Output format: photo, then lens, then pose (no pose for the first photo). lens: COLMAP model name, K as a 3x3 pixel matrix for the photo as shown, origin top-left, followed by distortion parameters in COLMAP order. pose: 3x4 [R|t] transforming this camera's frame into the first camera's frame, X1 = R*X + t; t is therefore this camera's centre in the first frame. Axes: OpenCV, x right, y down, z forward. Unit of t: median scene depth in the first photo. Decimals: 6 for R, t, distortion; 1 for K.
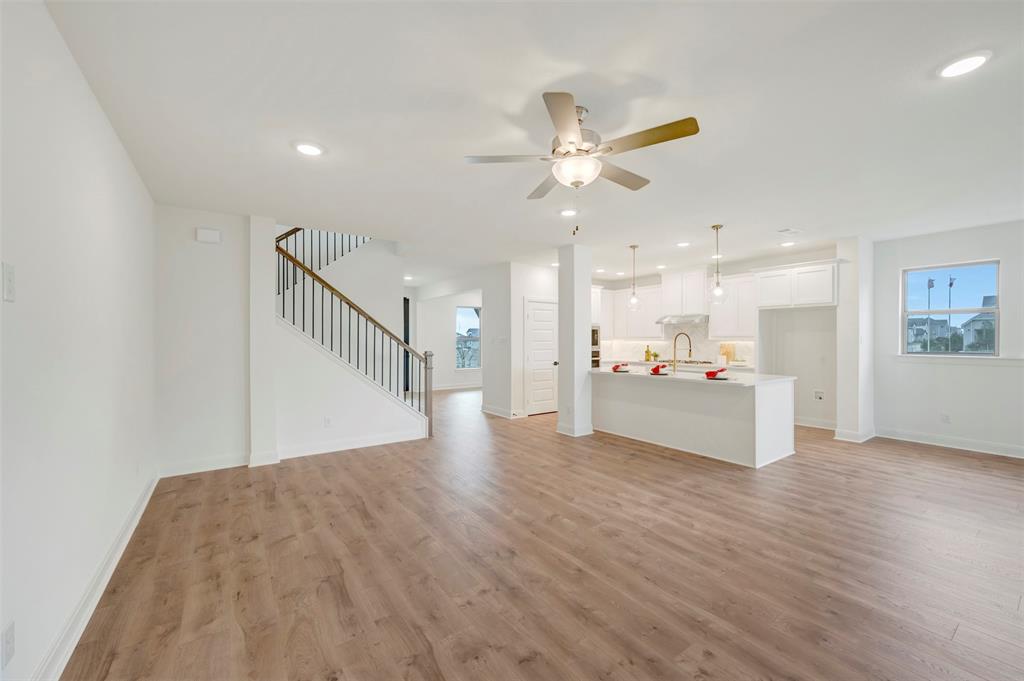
lens RADIAL K [[398.9, 0, 529.1], [0, 398.9, 340.6], [0, 0, 1]] dist [0.001309, 0.000020]
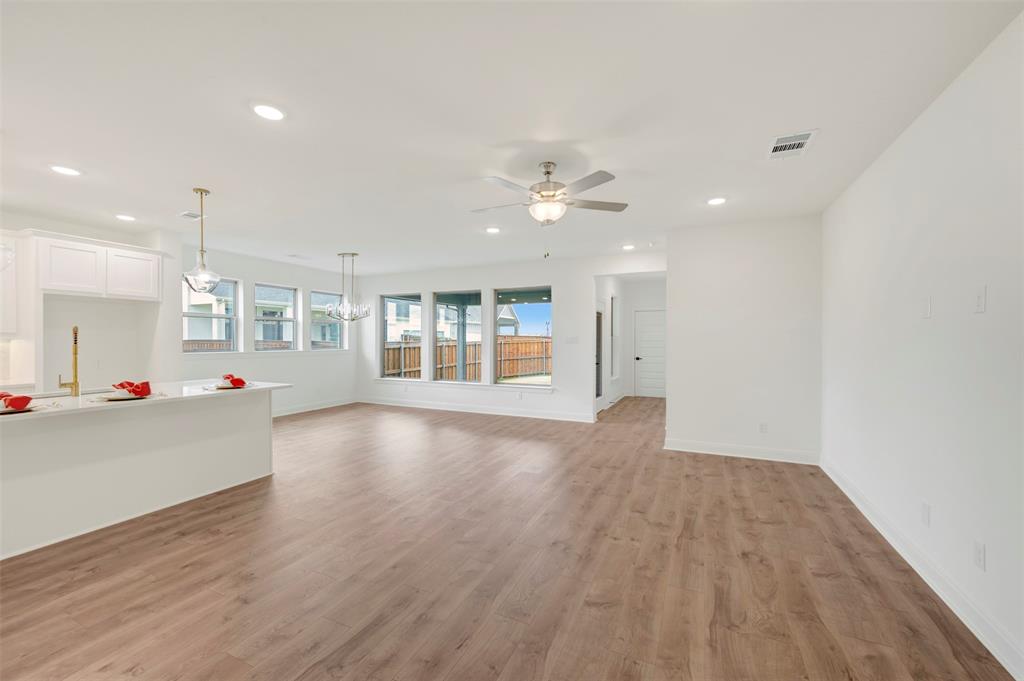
lens RADIAL K [[413.1, 0, 505.5], [0, 413.1, 342.6], [0, 0, 1]] dist [-0.000806, 0.000010]
pose [[-0.464528, -0.005641, 0.885540, -0.765294], [0.003334, 0.999961, 0.008118, 0.002391], [-0.885552, 0.006723, -0.464492, 1.327718]]
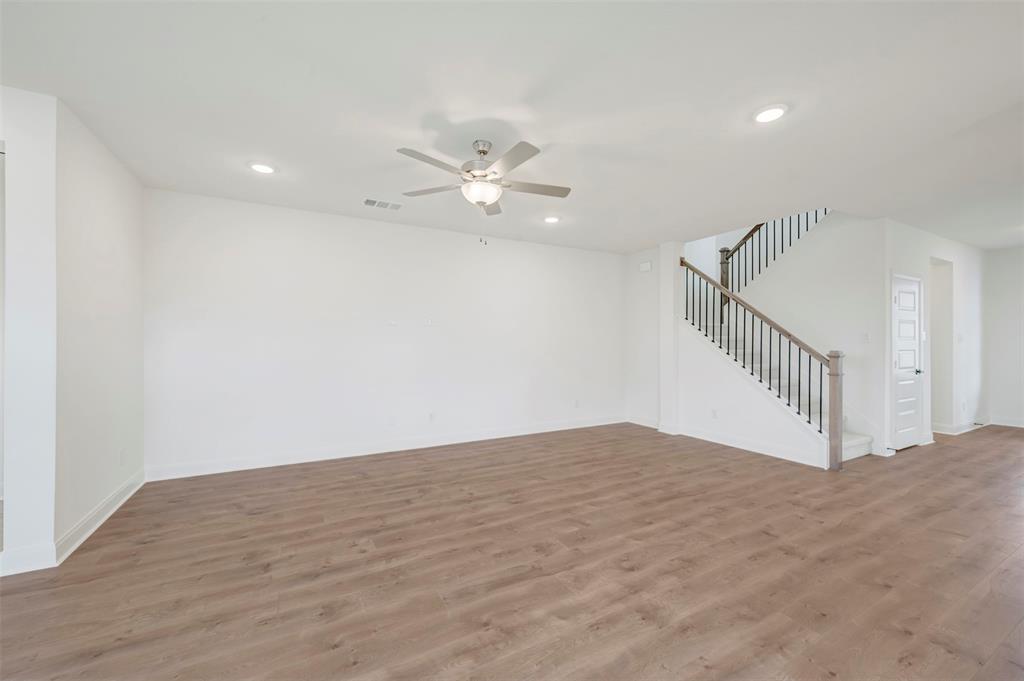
lens RADIAL K [[404.9, 0, 512.0], [0, 404.9, 340.5], [0, 0, 1]] dist [0.001607, 0.000155]
pose [[-0.131462, -0.002431, -0.991318, 1.010999], [-0.003154, 0.999993, -0.002034, 0.019572], [0.991316, 0.002859, -0.131468, 0.954970]]
